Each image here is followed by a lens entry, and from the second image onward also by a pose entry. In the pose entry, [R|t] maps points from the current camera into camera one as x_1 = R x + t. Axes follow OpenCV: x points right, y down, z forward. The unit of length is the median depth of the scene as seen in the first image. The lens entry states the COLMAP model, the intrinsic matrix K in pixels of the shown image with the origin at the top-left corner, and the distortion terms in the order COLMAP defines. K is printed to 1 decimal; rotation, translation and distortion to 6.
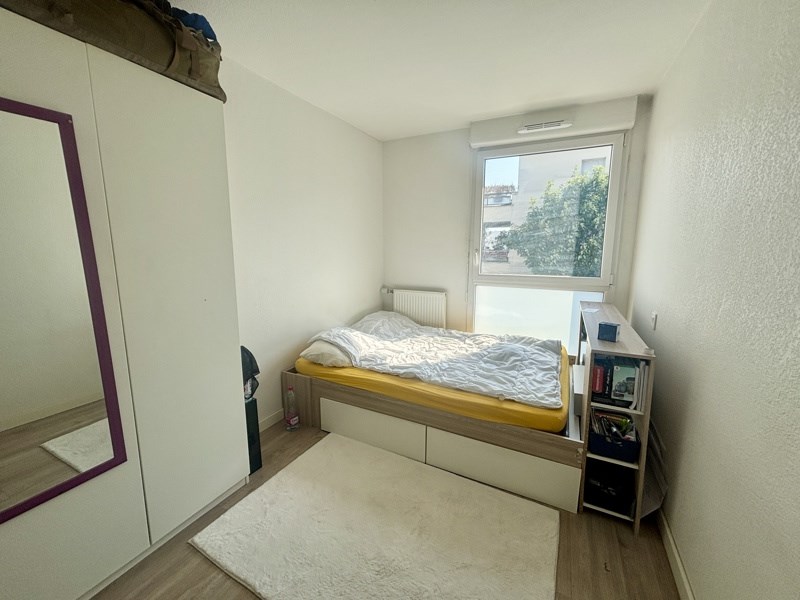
lens RADIAL K [[325.0, 0, 398.6], [0, 325.0, 296.9], [0, 0, 1]] dist [0.000038, -0.000362]
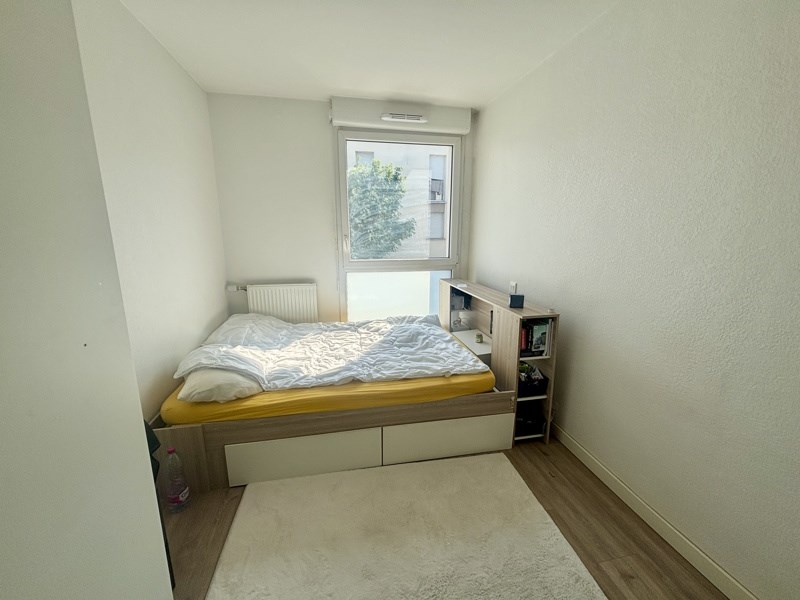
lens RADIAL K [[325.0, 0, 398.6], [0, 325.0, 296.9], [0, 0, 1]] dist [0.000038, -0.000362]
pose [[0.784011, -0.129619, 0.607063, -0.331403], [0.099193, 0.991549, 0.083608, -0.040241], [-0.612771, -0.005333, 0.790243, 0.194845]]
